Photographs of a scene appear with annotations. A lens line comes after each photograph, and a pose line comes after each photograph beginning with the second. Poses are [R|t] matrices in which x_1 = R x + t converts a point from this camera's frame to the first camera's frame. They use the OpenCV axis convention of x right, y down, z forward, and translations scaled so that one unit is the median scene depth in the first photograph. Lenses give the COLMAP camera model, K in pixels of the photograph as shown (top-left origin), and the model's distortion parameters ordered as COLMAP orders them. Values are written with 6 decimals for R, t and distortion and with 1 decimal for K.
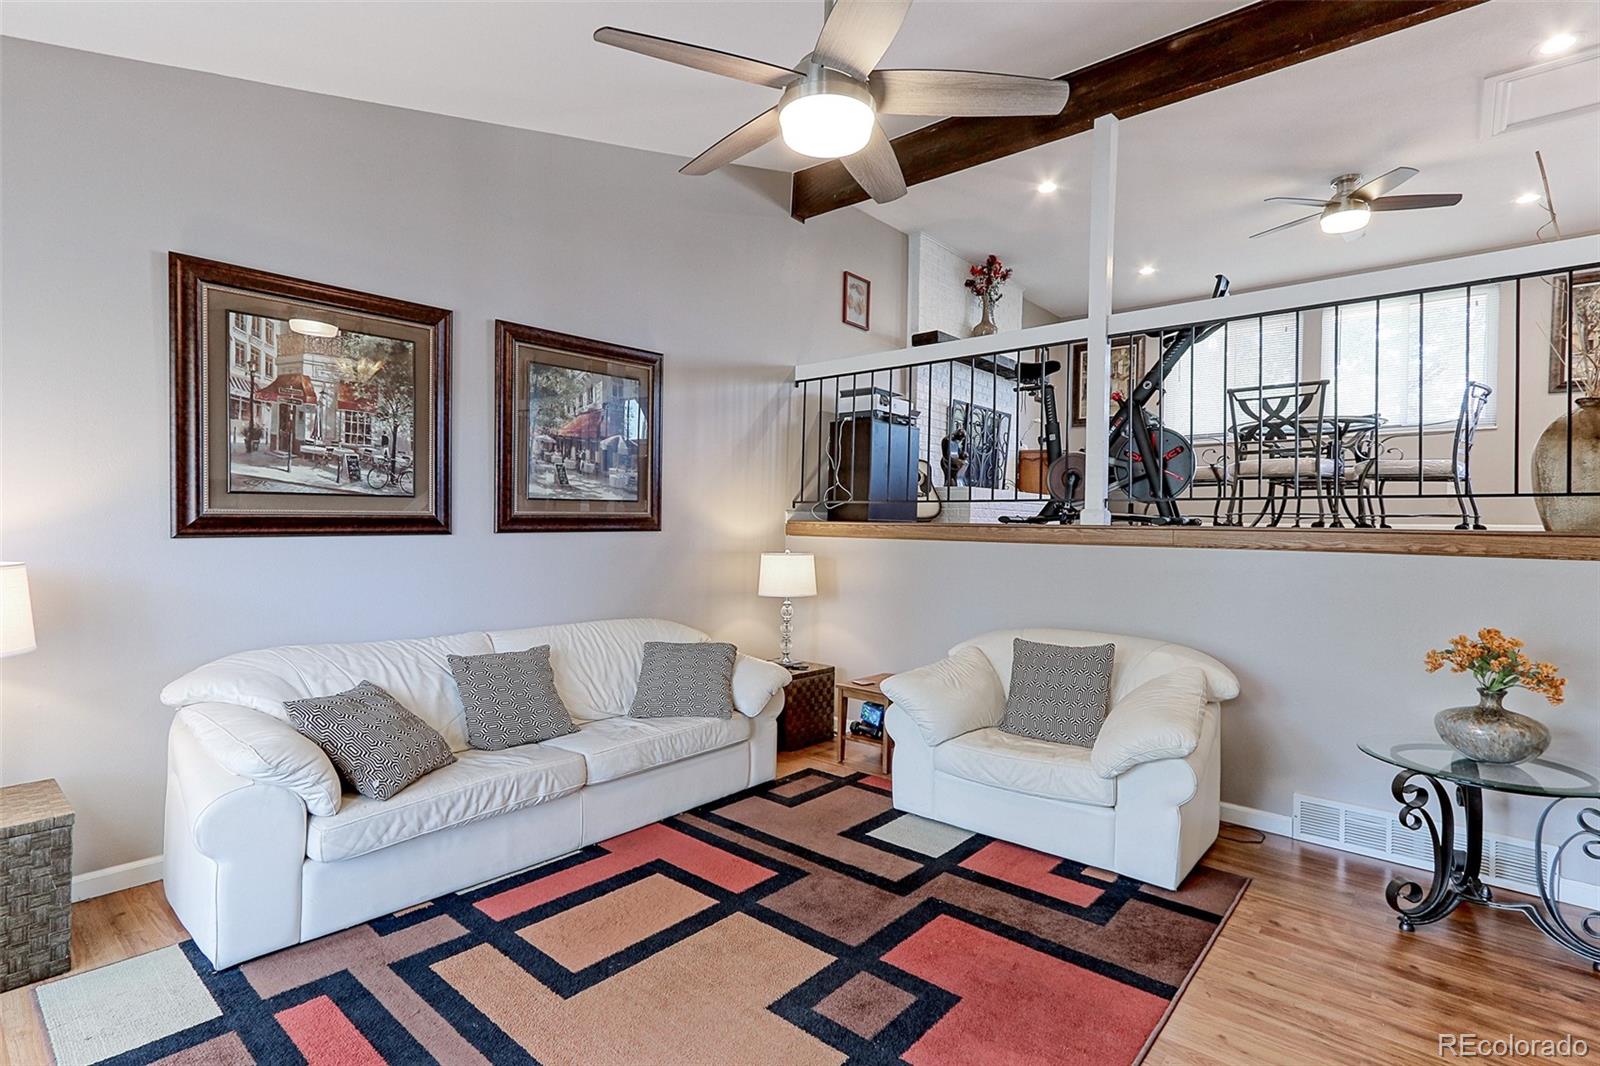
lens RADIAL K [[753.9, 0, 803.6], [0, 753.9, 531.7], [0, 0, 1]] dist [0.002492, 0.003517]
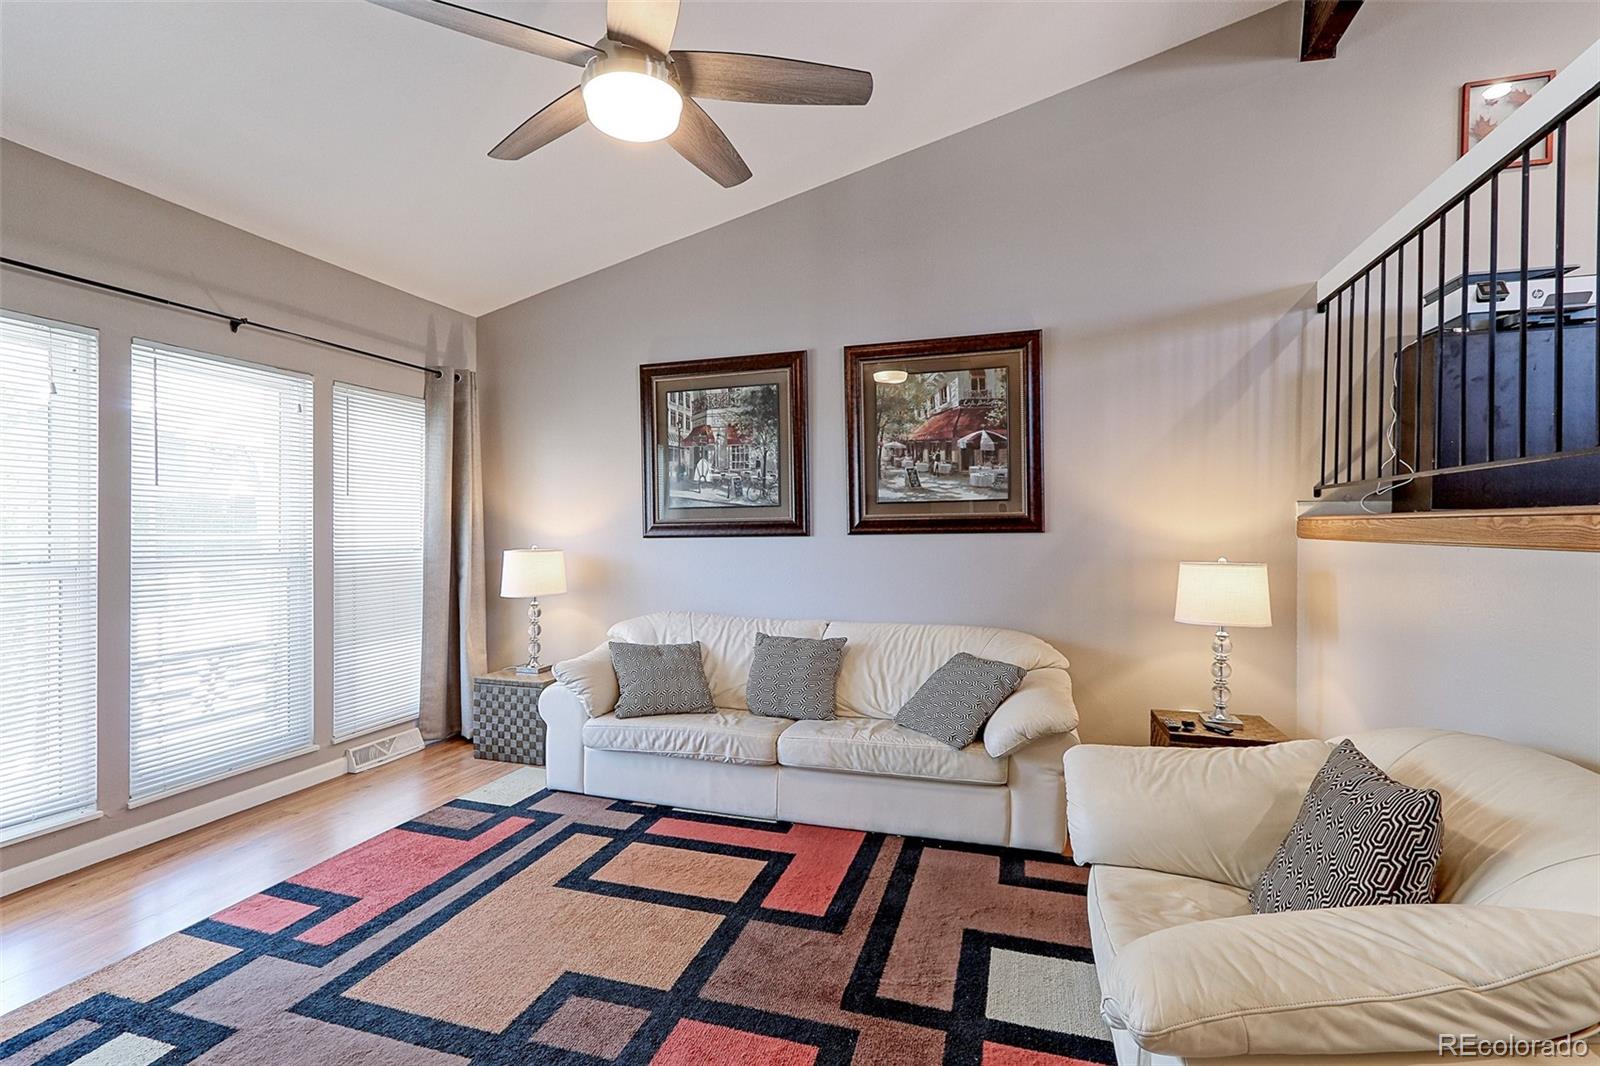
lens RADIAL K [[753.9, 0, 809.8], [0, 753.9, 531.4], [0, 0, 1]] dist [0.002492, 0.003517]
pose [[0.415661, -0.007774, -0.909487, 0.670170], [0.000242, 0.999964, -0.008437, 0.007103], [0.909520, 0.003286, 0.415648, 0.536804]]
